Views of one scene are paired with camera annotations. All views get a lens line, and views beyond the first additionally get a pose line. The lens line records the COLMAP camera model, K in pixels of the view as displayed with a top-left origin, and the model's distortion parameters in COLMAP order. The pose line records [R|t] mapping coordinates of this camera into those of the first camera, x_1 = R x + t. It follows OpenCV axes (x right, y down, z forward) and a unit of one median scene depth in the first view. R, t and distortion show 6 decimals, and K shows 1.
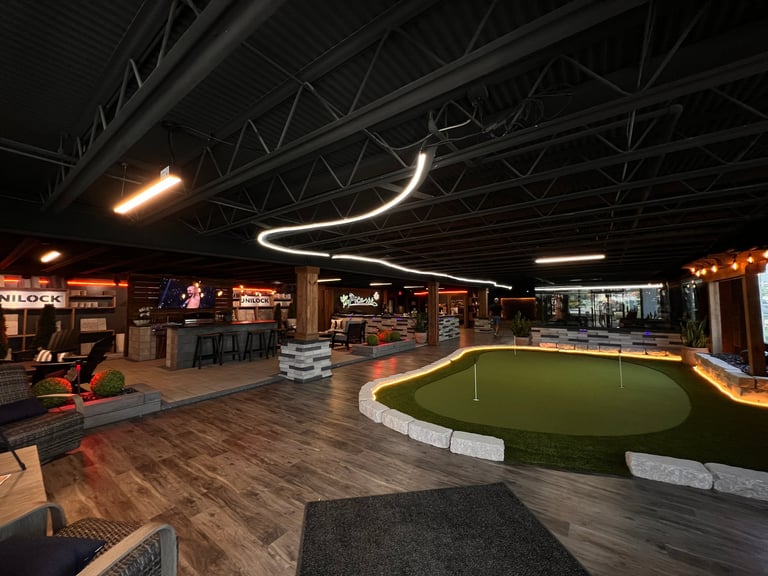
lens RADIAL K [[307.6, 0, 382.8], [0, 307.6, 288.2], [0, 0, 1]] dist [0.000136, 0.000044]
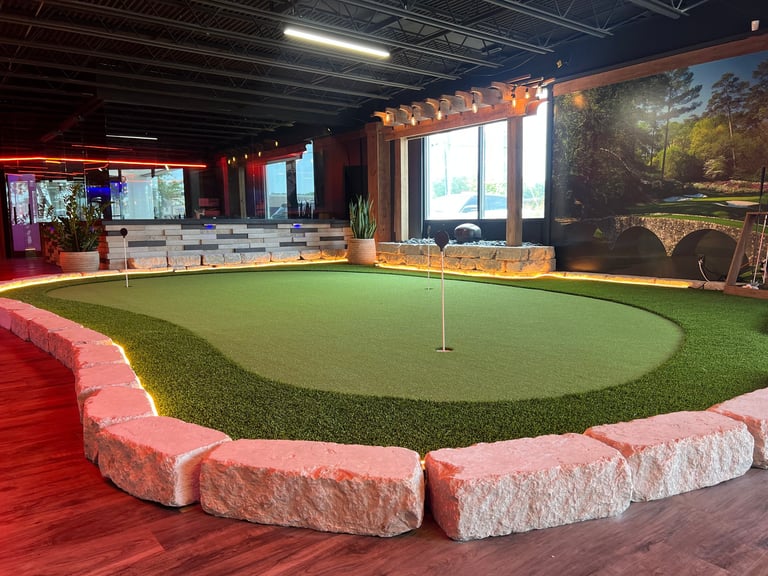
lens RADIAL K [[584.7, 0, 383.7], [0, 584.7, 288.2], [0, 0, 1]] dist [0.006051, 0.000623]
pose [[0.298548, -0.107771, 0.948290, -0.178862], [-0.037184, 0.991536, 0.124392, 0.111929], [-0.953670, -0.072398, 0.292014, 0.462035]]
